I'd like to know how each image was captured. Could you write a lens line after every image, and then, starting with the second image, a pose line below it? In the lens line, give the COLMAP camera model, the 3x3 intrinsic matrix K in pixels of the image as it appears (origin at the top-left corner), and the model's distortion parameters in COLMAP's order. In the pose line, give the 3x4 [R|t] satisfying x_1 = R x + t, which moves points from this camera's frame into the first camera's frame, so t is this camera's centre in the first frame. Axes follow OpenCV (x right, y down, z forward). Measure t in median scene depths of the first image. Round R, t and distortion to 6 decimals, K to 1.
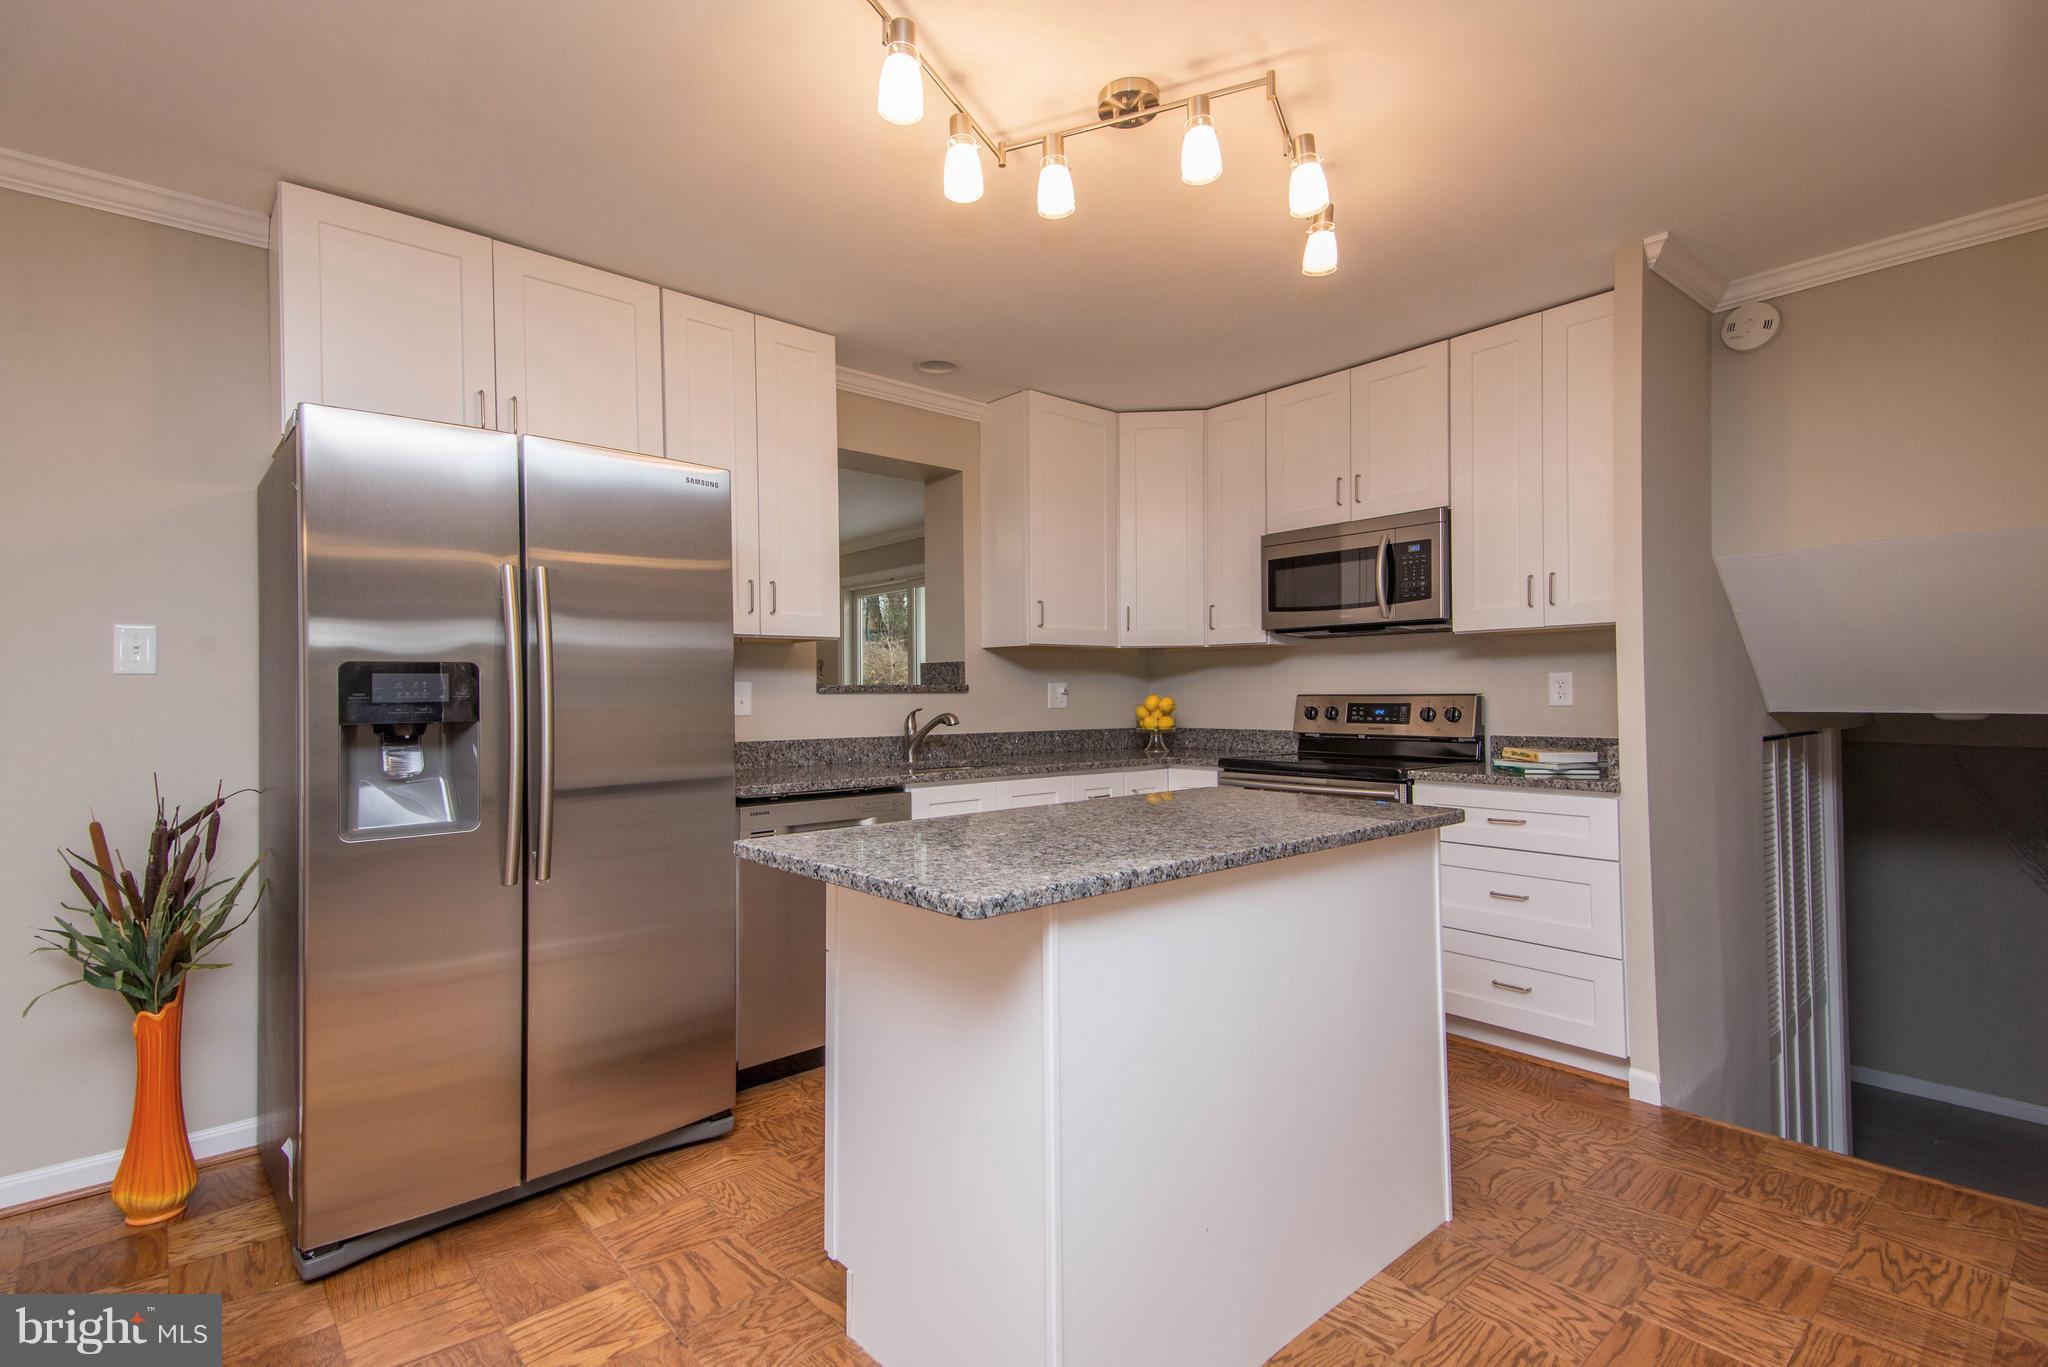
lens RADIAL K [[920.9, 0, 1024.0], [0, 920.9, 683.5], [0, 0, 1]] dist [0.035479, -0.000070]
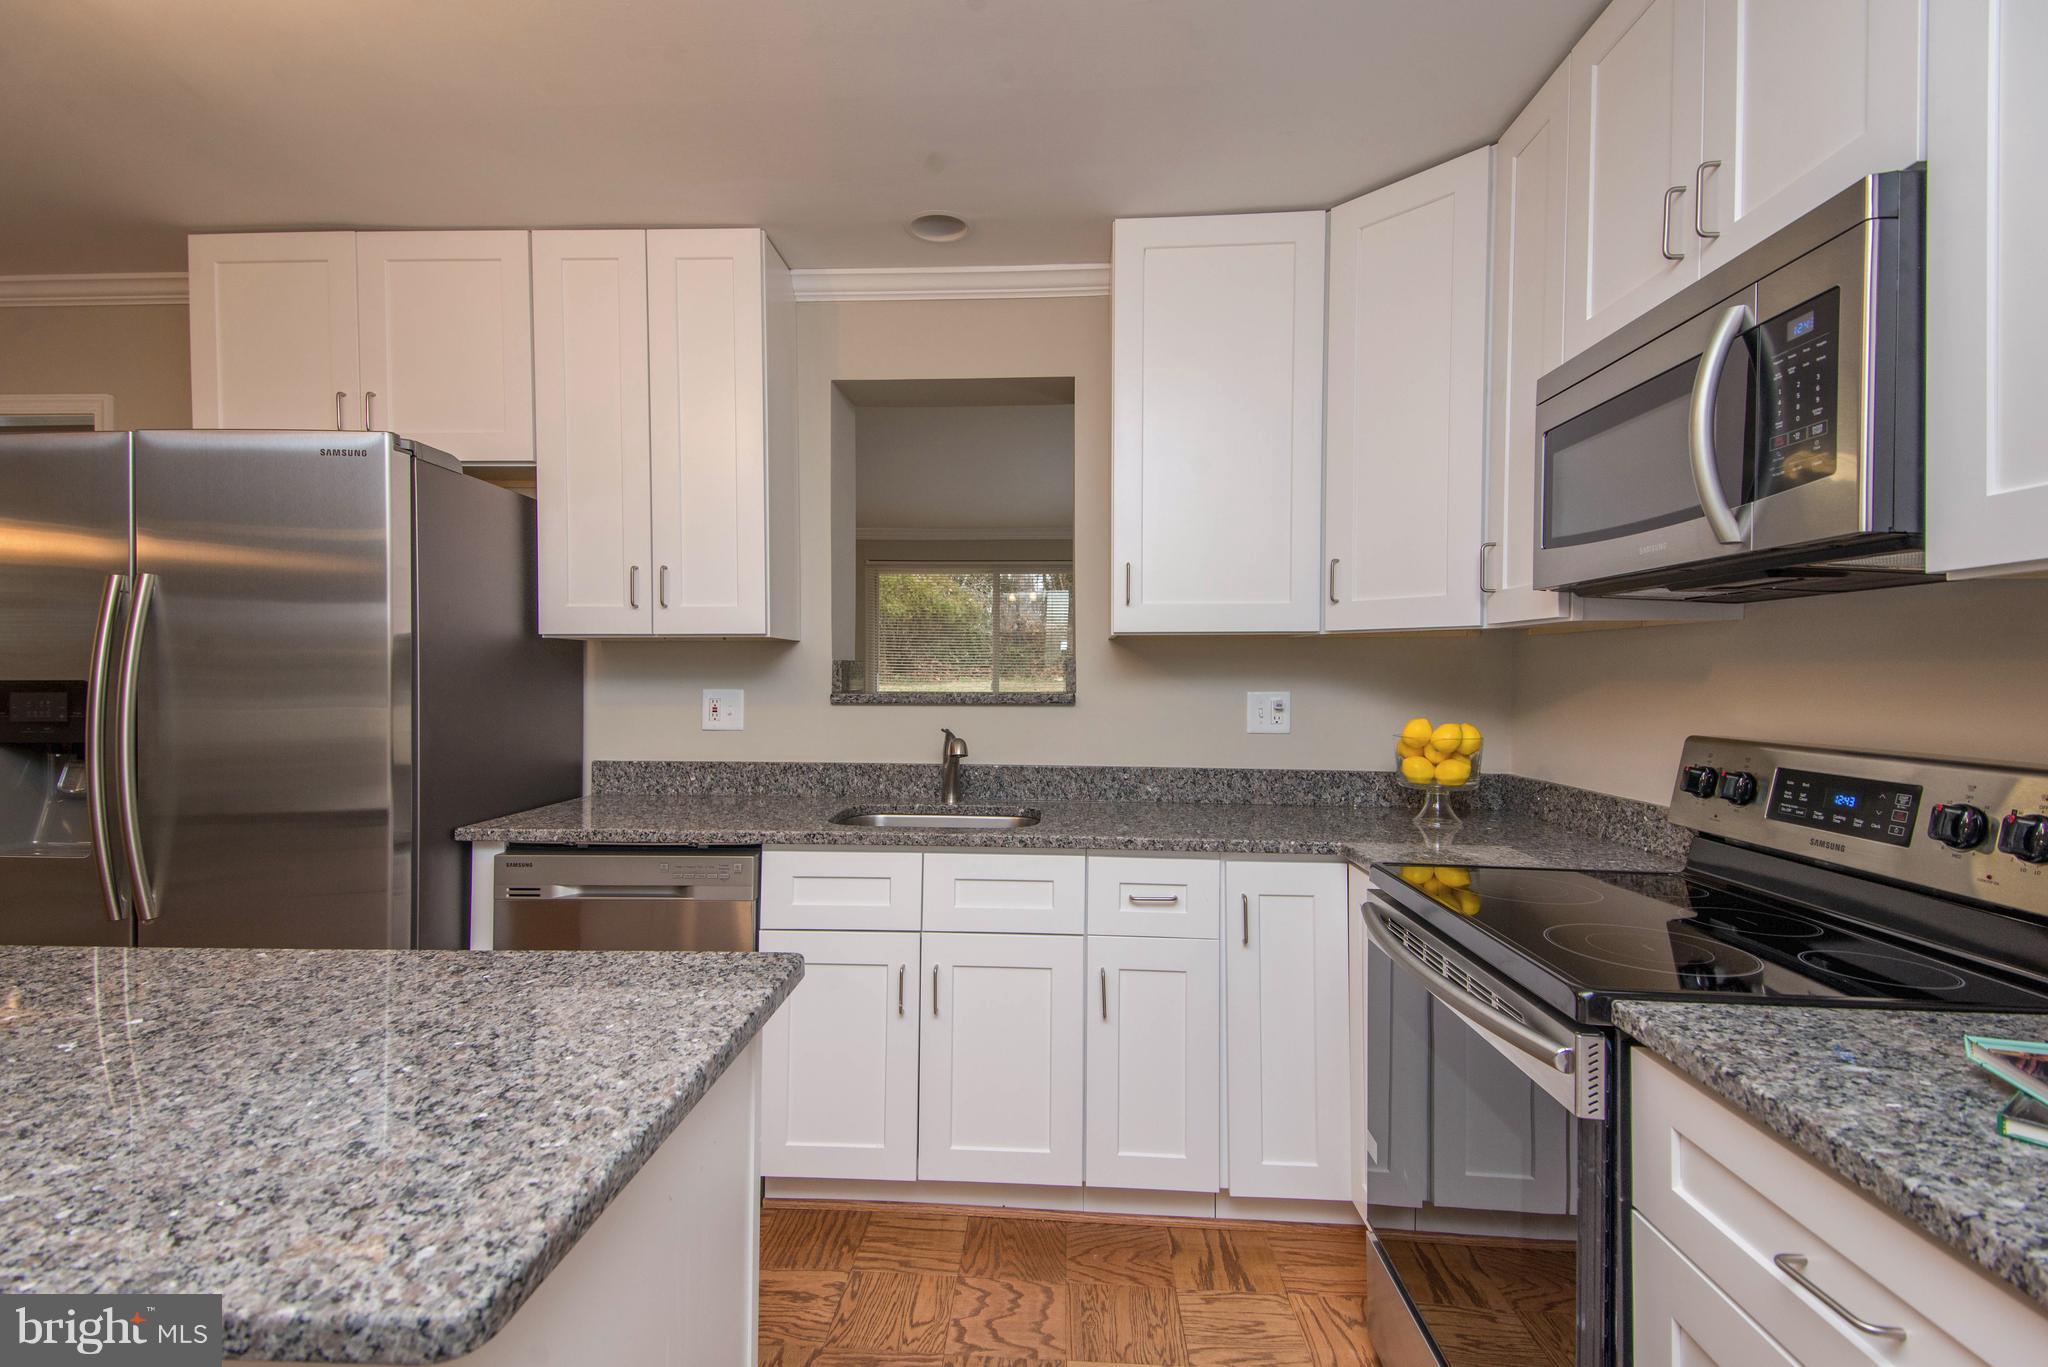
lens RADIAL K [[956.9, 0, 1024.0], [0, 956.9, 683.5], [0, 0, 1]] dist [0.000417, -0.000084]
pose [[0.710452, 0.018353, -0.703506, 0.420461], [-0.001534, 0.999698, 0.024530, -0.024189], [0.703744, -0.016348, 0.710265, 0.506557]]
